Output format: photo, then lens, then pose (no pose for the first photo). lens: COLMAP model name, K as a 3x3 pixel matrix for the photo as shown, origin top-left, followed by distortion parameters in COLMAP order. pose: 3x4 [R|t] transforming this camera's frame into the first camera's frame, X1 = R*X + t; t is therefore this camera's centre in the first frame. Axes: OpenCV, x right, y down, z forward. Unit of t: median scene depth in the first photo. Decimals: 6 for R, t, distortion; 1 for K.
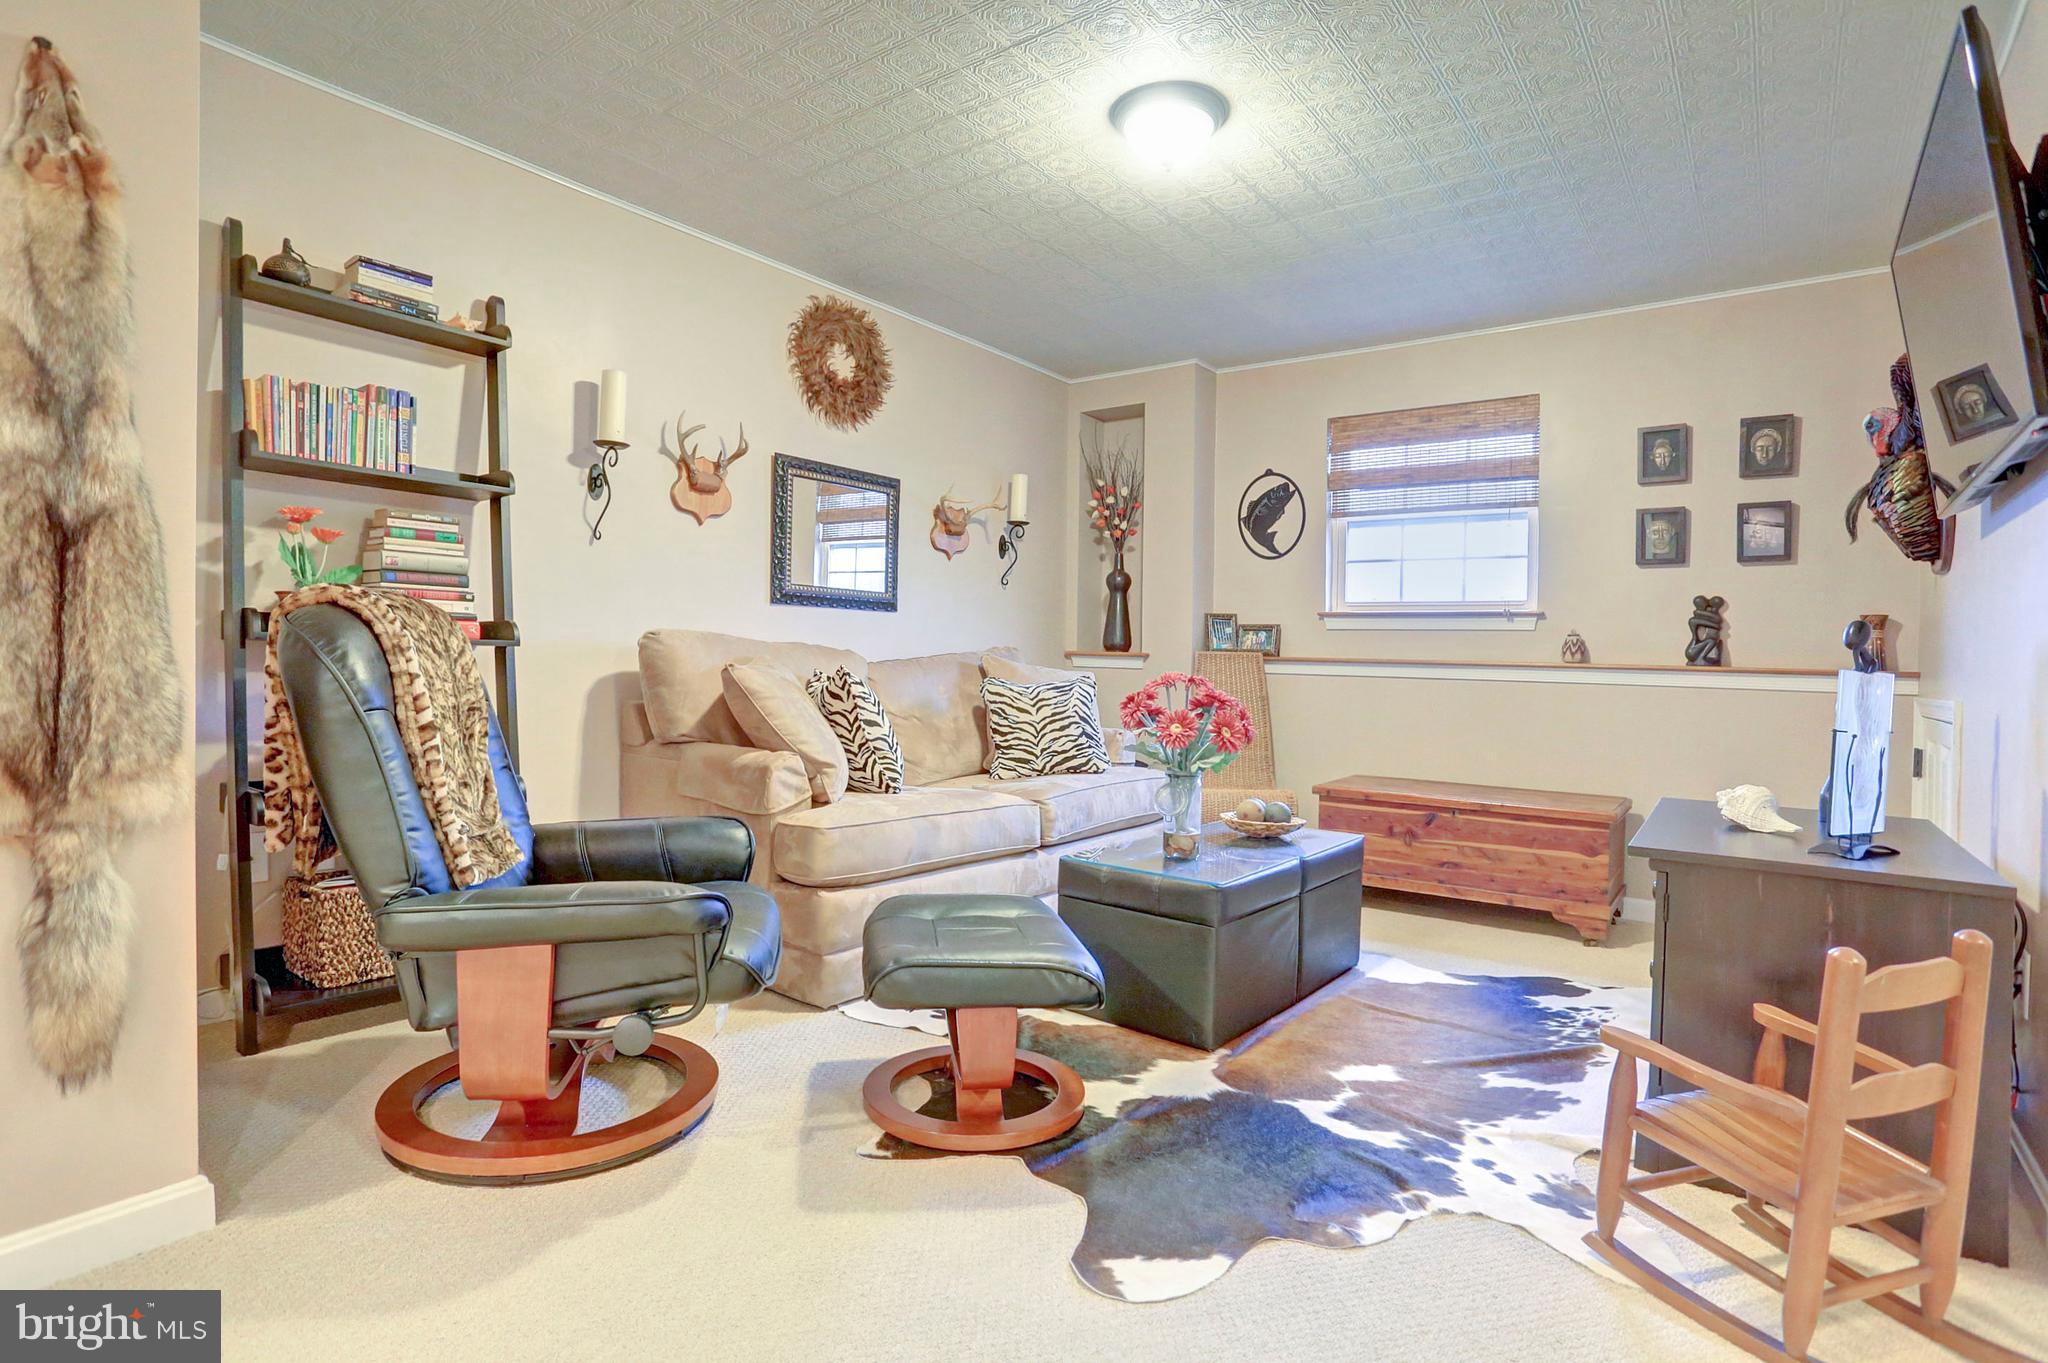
lens RADIAL K [[1013.0, 0, 1011.3], [0, 1013.0, 668.8], [0, 0, 1]] dist [-0.092154, 0.046048]
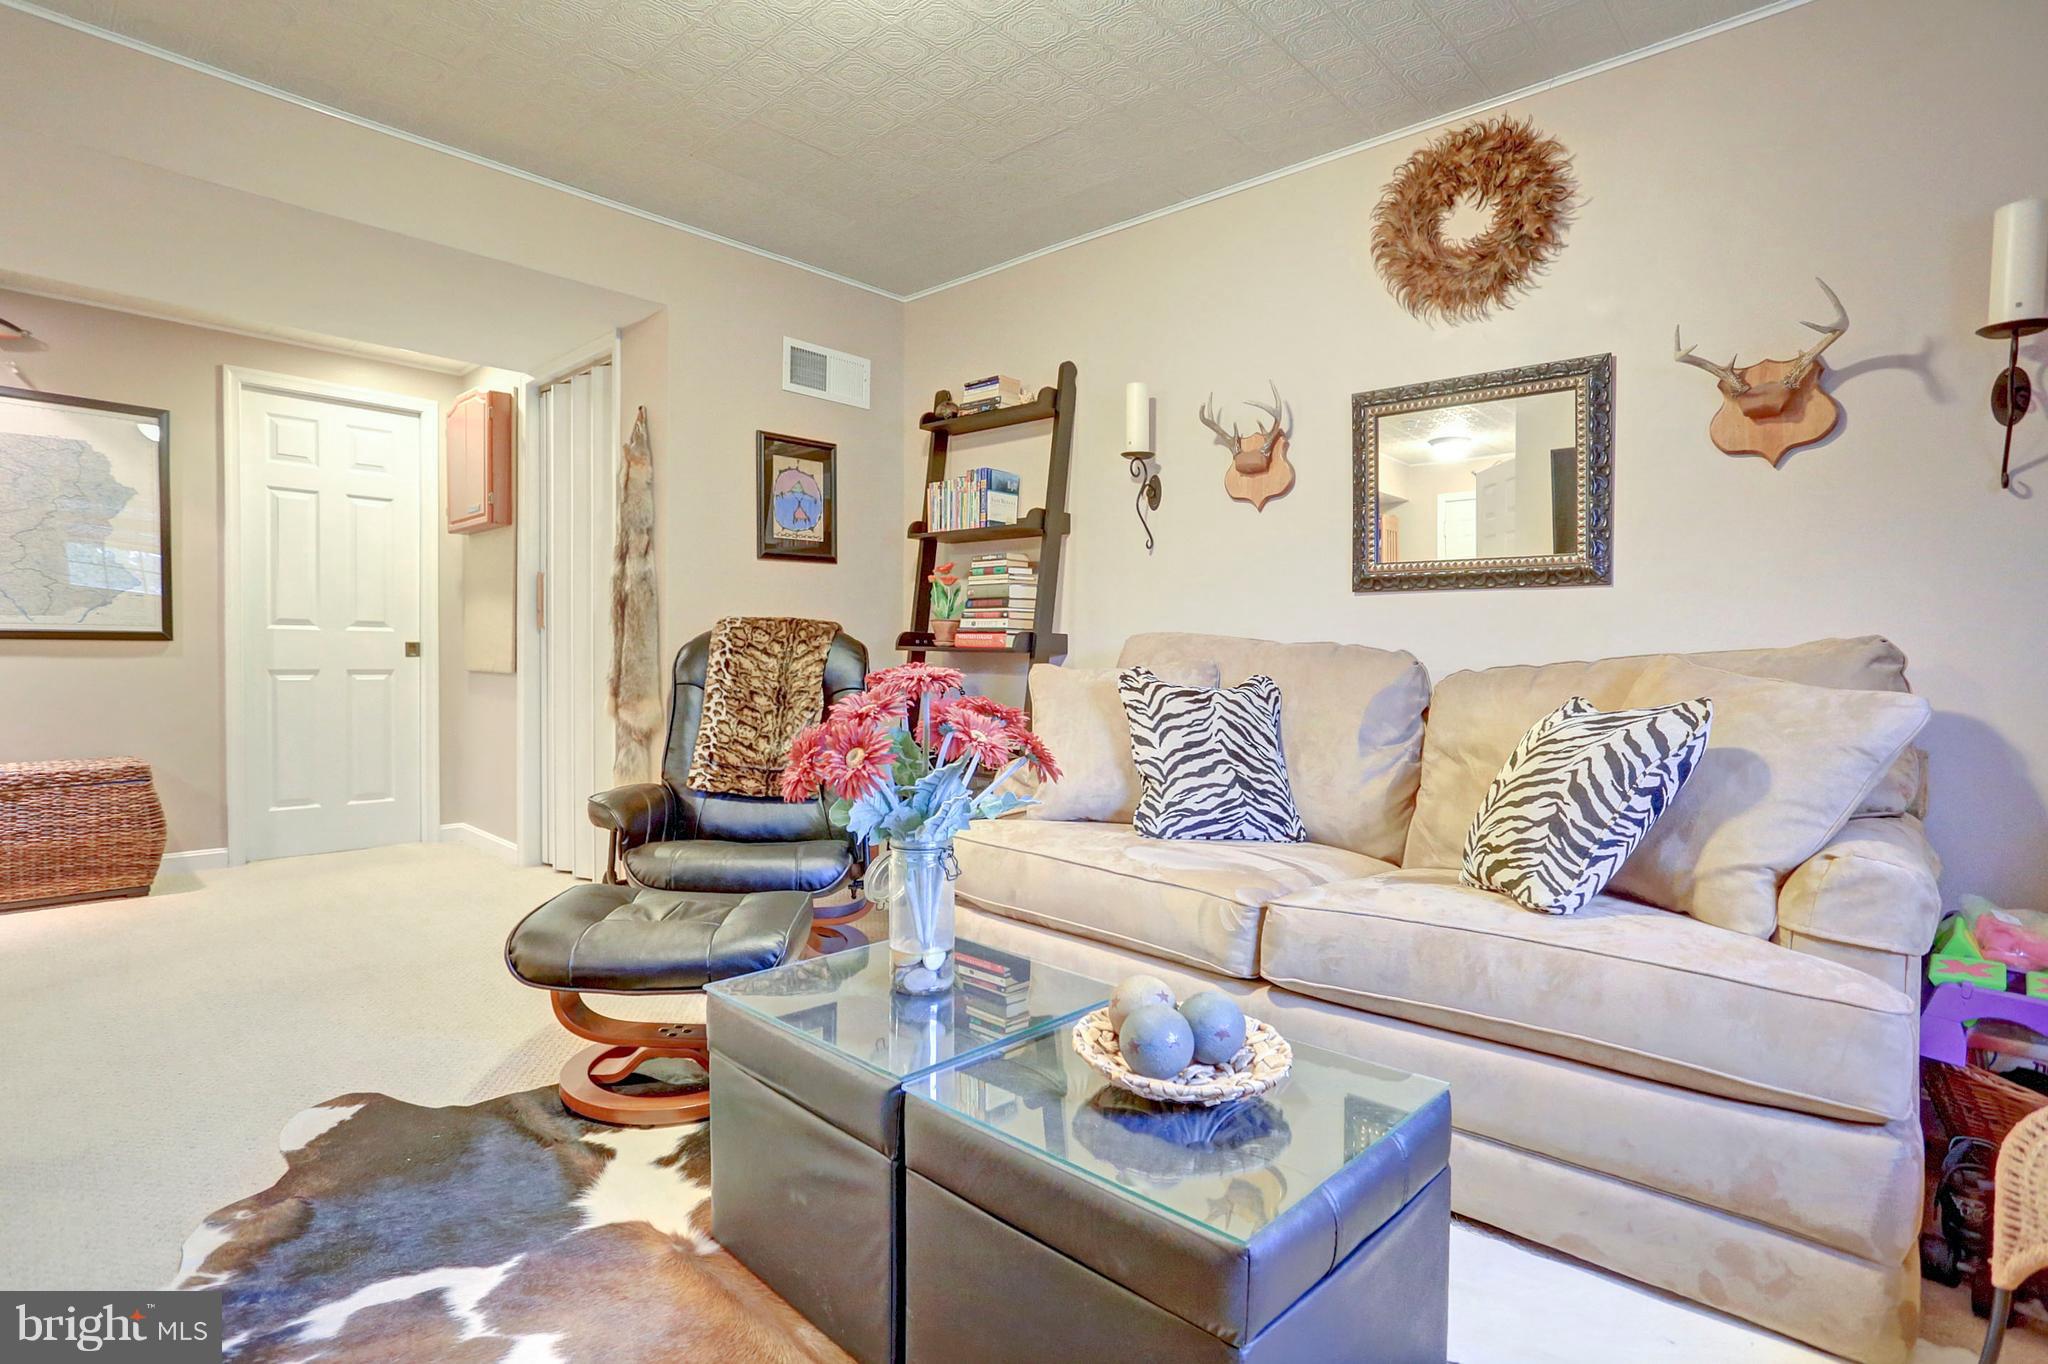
lens RADIAL K [[1013.0, 0, 1011.3], [0, 1013.0, 669.3], [0, 0, 1]] dist [-0.092154, 0.046048]
pose [[-0.088661, -0.009847, -0.996013, 0.774961], [-0.022531, 0.999715, -0.007878, 0.008893], [0.995807, 0.021742, -0.088858, 1.159383]]
